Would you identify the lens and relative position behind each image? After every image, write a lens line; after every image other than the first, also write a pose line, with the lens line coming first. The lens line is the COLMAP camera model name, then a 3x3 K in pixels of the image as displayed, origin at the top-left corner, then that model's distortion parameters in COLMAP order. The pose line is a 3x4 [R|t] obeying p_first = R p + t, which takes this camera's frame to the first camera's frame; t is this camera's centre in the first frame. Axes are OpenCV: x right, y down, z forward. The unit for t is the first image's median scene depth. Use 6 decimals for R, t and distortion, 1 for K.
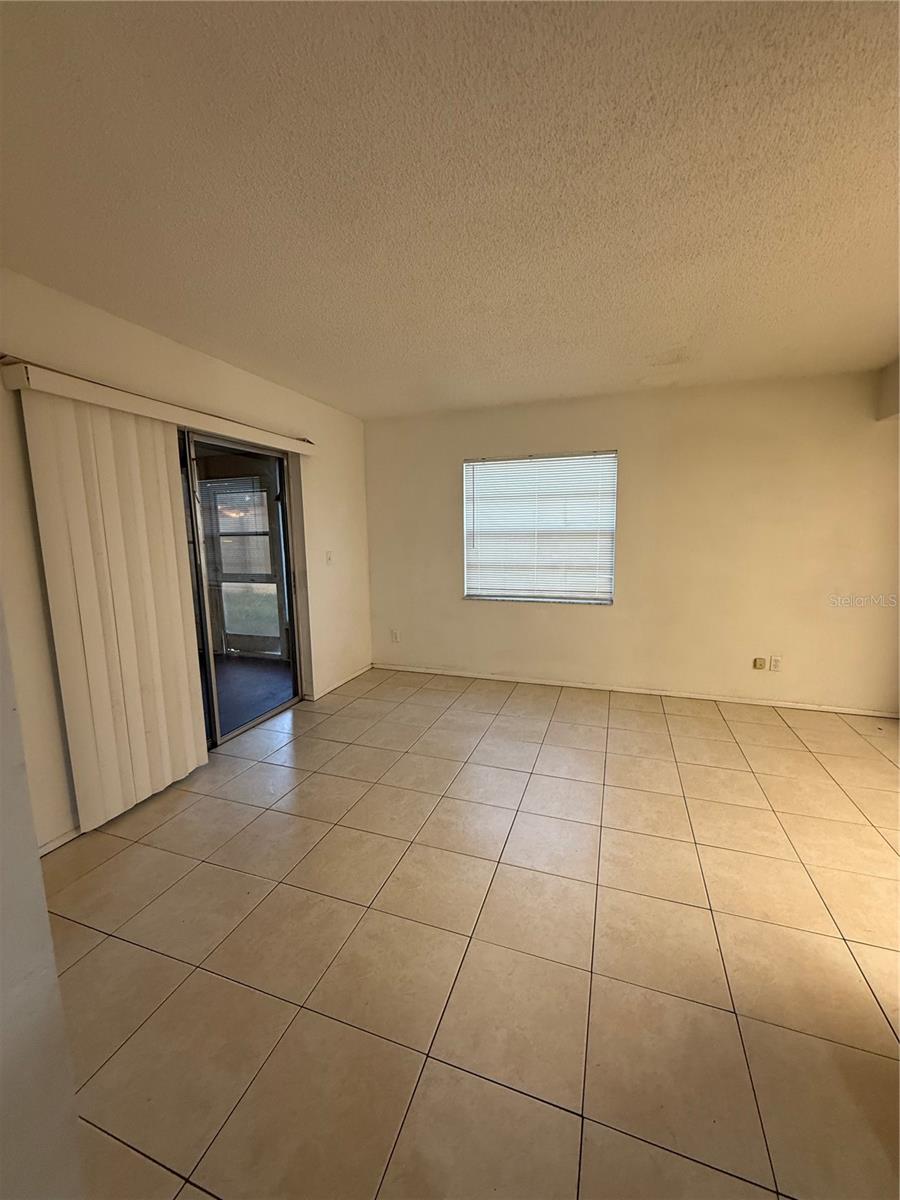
lens RADIAL K [[483.2, 0, 450.0], [0, 483.2, 600.0], [0, 0, 1]] dist [0.000426, -0.000007]
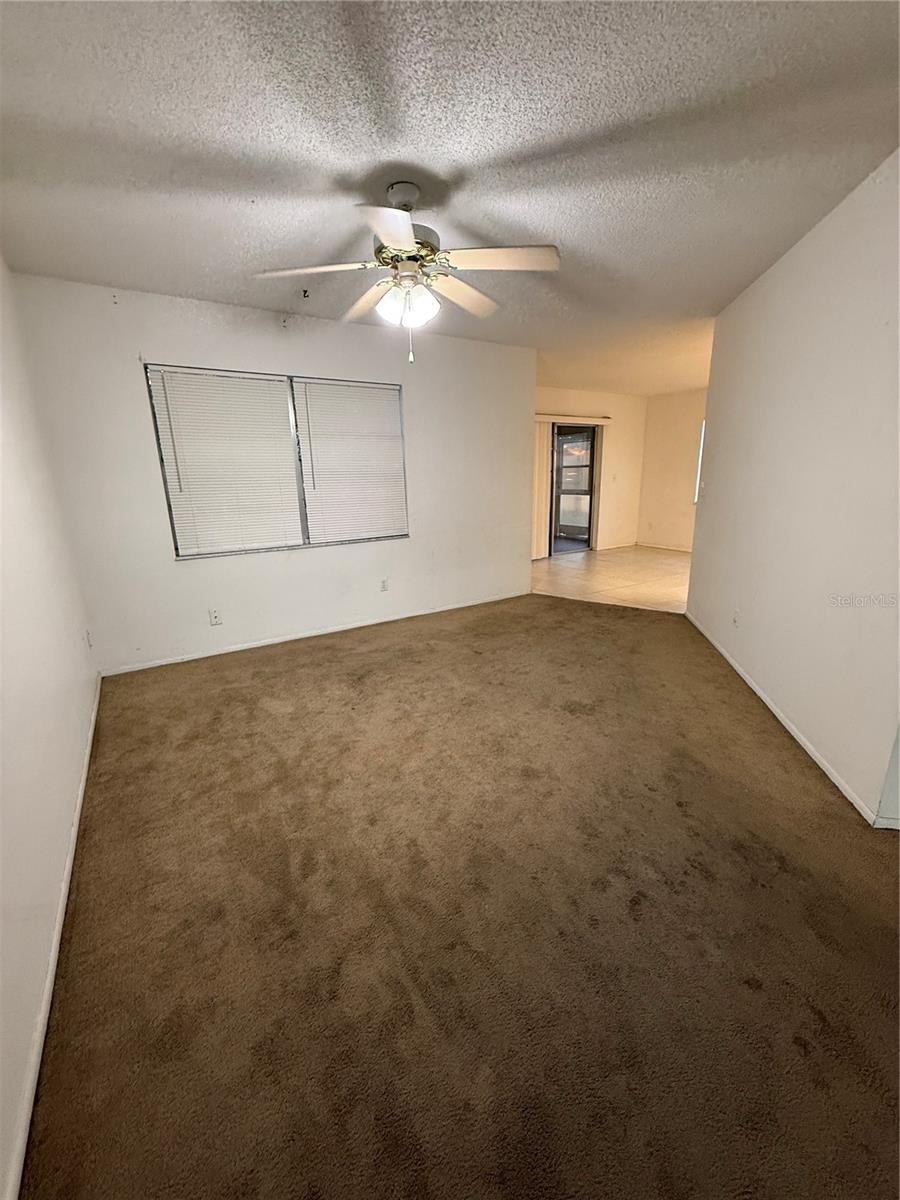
lens RADIAL K [[483.2, 0, 450.0], [0, 483.2, 600.0], [0, 0, 1]] dist [0.000426, -0.000007]
pose [[0.788093, 0.153149, -0.596200, 0.397663], [-0.077263, 0.985507, 0.151021, 0.132638], [0.610687, -0.072954, 0.788504, -0.829398]]
